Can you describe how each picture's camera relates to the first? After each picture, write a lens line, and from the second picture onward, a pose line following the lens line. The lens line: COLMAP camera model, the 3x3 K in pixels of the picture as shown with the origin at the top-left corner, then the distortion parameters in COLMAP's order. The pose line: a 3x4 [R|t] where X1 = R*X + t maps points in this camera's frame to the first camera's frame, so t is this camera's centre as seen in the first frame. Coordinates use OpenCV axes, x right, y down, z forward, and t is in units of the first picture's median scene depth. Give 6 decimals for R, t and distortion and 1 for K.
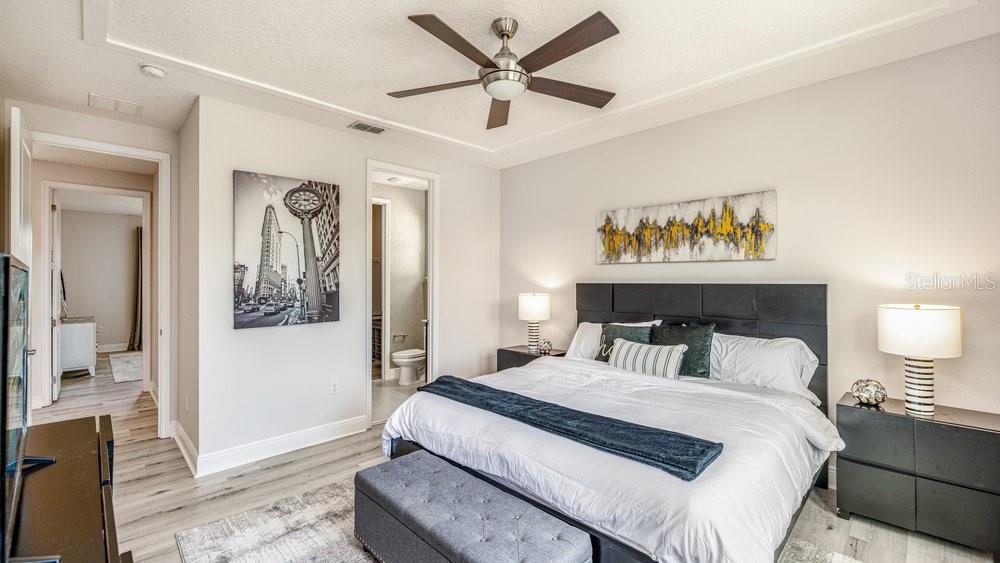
lens RADIAL K [[416.7, 0, 499.8], [0, 416.7, 277.5], [0, 0, 1]] dist [-0.014102, -0.000086]
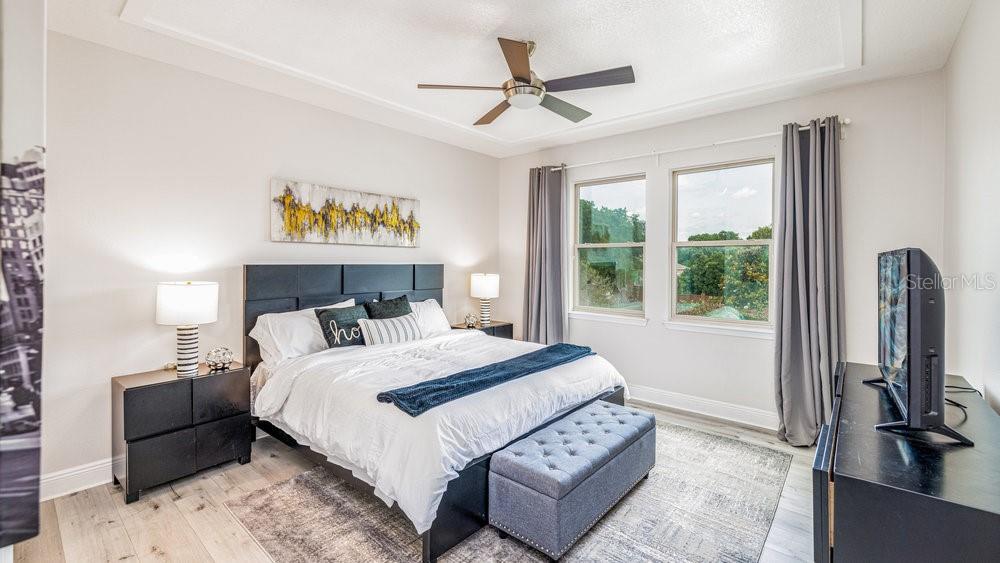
lens RADIAL K [[416.7, 0, 496.6], [0, 416.7, 264.5], [0, 0, 1]] dist [-0.014102, -0.000086]
pose [[-0.077593, -0.007567, 0.996956, -0.713294], [-0.014621, 0.999872, 0.006451, 0.002768], [-0.996878, -0.014076, -0.077694, 0.713970]]
